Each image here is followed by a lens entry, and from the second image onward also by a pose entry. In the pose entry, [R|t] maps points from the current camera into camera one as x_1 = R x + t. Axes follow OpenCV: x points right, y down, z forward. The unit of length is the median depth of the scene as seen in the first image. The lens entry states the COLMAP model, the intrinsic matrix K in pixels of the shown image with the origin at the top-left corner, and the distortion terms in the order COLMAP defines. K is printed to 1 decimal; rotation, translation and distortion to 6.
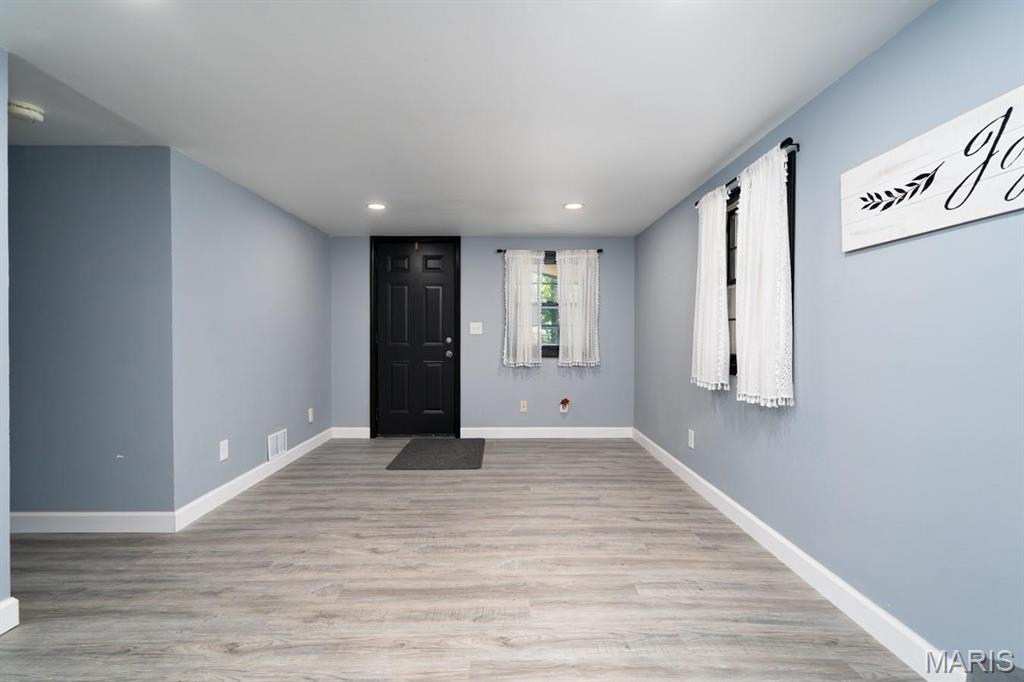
lens RADIAL K [[475.8, 0, 511.0], [0, 475.8, 338.3], [0, 0, 1]] dist [-0.003884, -0.000101]
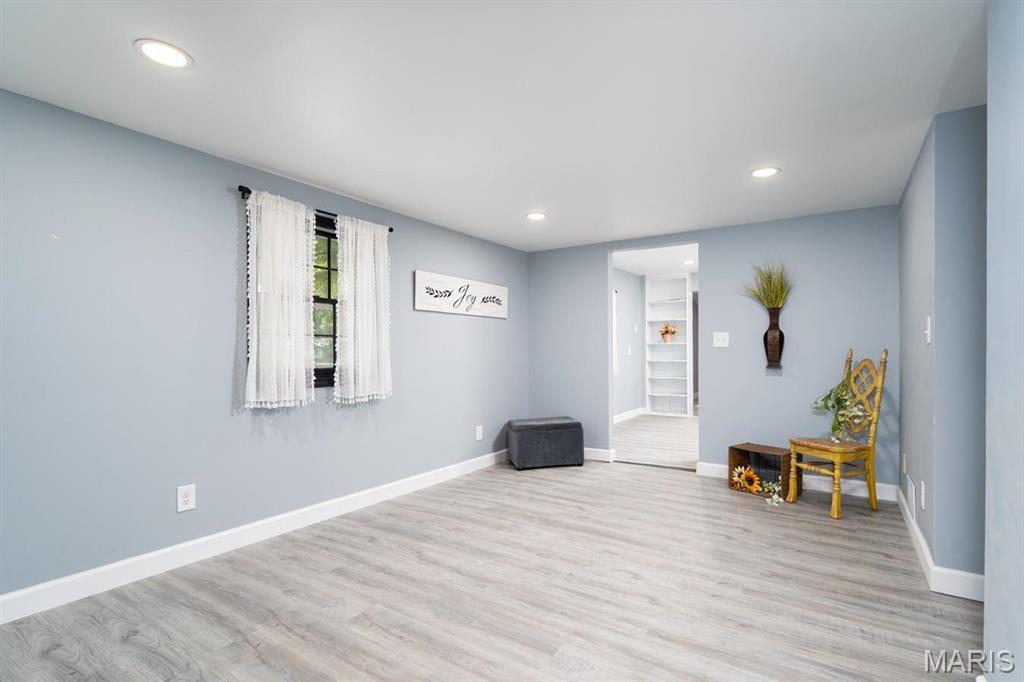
lens RADIAL K [[488.4, 0, 535.4], [0, 488.4, 351.7], [0, 0, 1]] dist [-0.000792, 0.000300]
pose [[-0.842643, 0.000899, 0.538472, -0.591809], [0.002603, 0.999994, 0.002405, -0.005816], [-0.538467, 0.003428, -0.842640, 1.773168]]
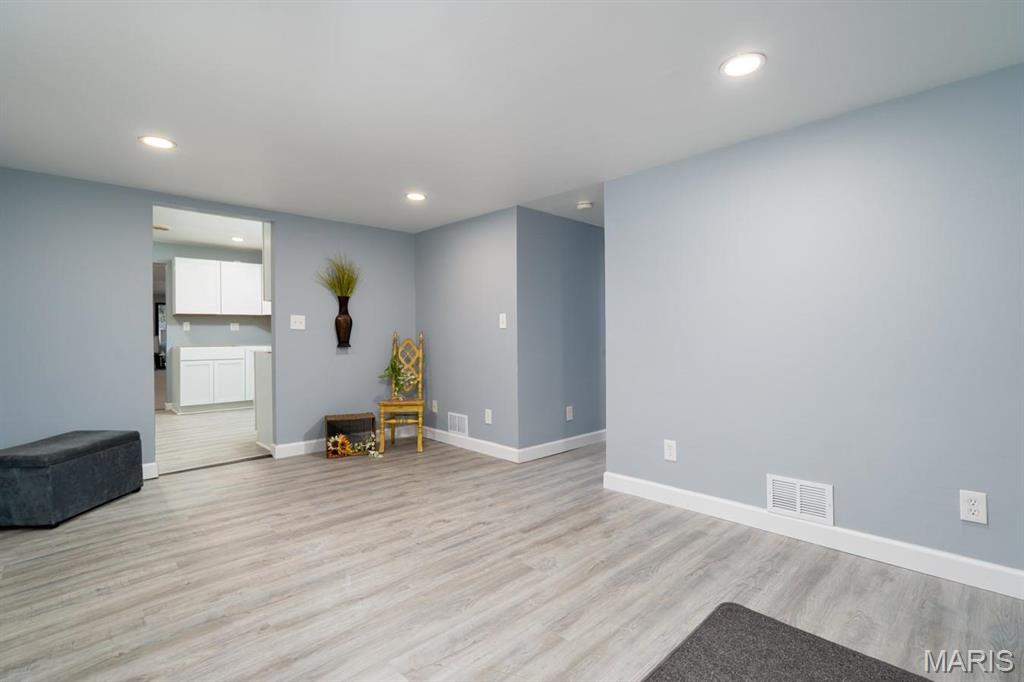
lens RADIAL K [[475.8, 0, 511.0], [0, 475.8, 338.3], [0, 0, 1]] dist [-0.003884, -0.000101]
pose [[-0.728407, 0.009176, -0.685083, 0.343210], [0.001254, 0.999926, 0.012060, -0.004456], [0.685144, 0.007926, -0.728365, 1.775910]]
